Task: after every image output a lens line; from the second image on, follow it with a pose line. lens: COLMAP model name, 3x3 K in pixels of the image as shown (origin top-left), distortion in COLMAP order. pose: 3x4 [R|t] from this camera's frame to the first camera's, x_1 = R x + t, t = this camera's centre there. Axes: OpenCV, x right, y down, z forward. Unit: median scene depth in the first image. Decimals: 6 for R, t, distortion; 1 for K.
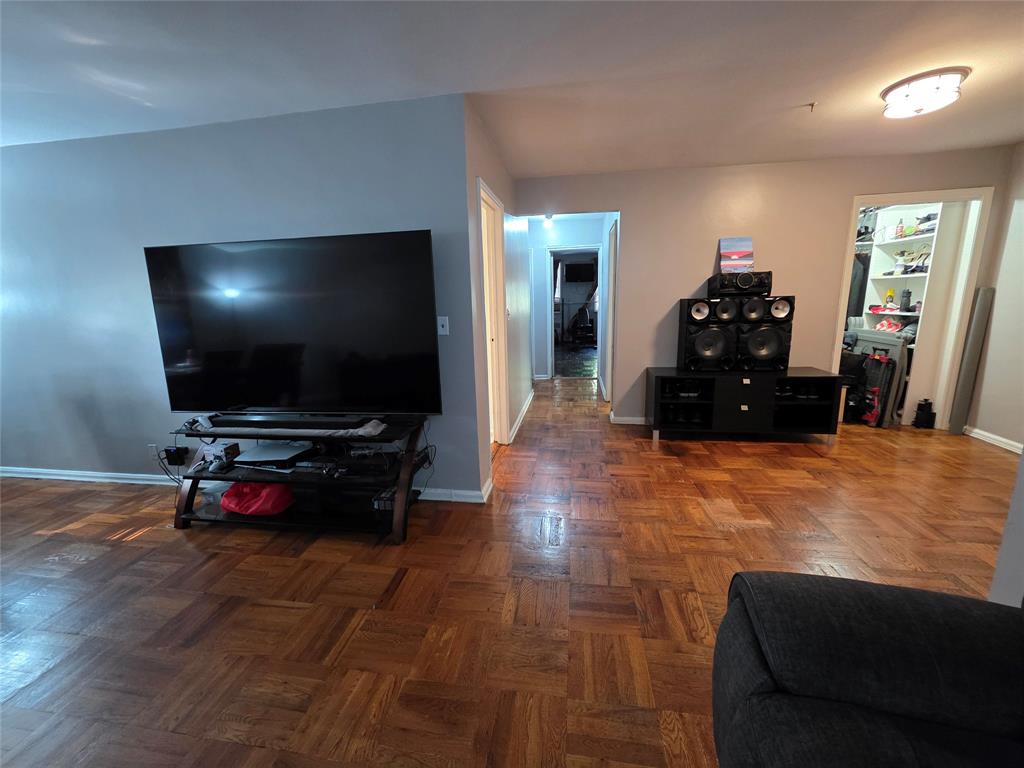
lens RADIAL K [[410.9, 0, 511.2], [0, 410.9, 382.7], [0, 0, 1]] dist [0.002759, -0.000861]
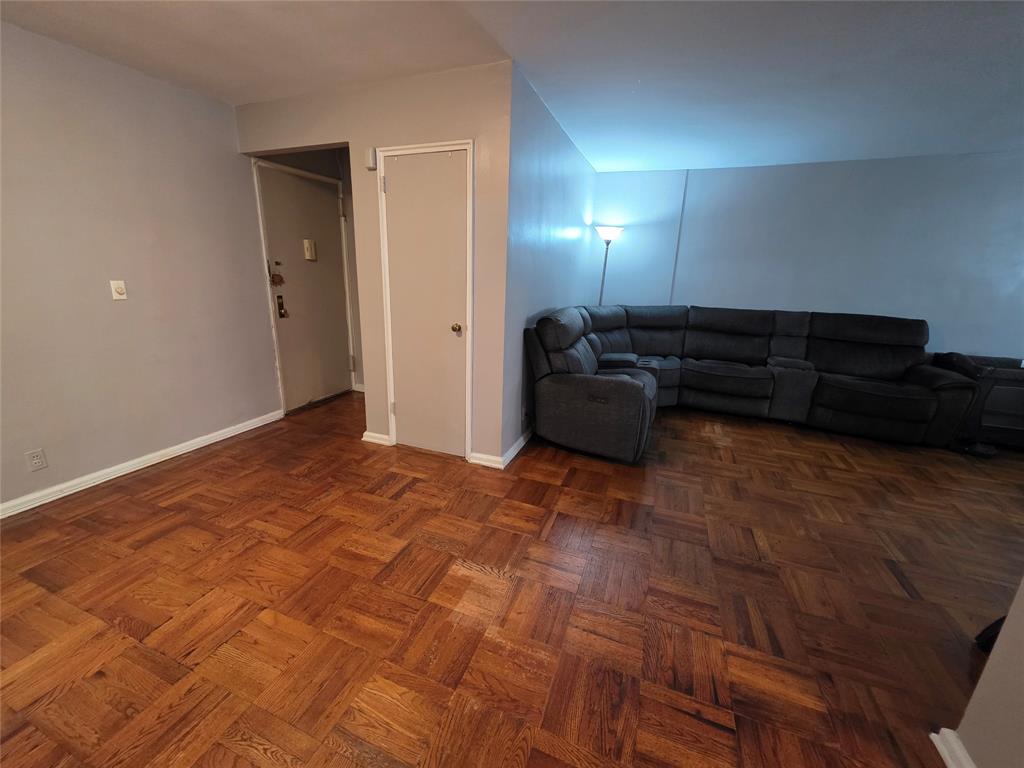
lens RADIAL K [[410.9, 0, 509.5], [0, 410.9, 384.2], [0, 0, 1]] dist [0.002759, -0.000861]
pose [[-0.975791, -0.060891, 0.210057, 0.353486], [0.040632, 0.893265, 0.447690, -0.312939], [-0.214897, 0.445387, -0.869166, 1.430464]]
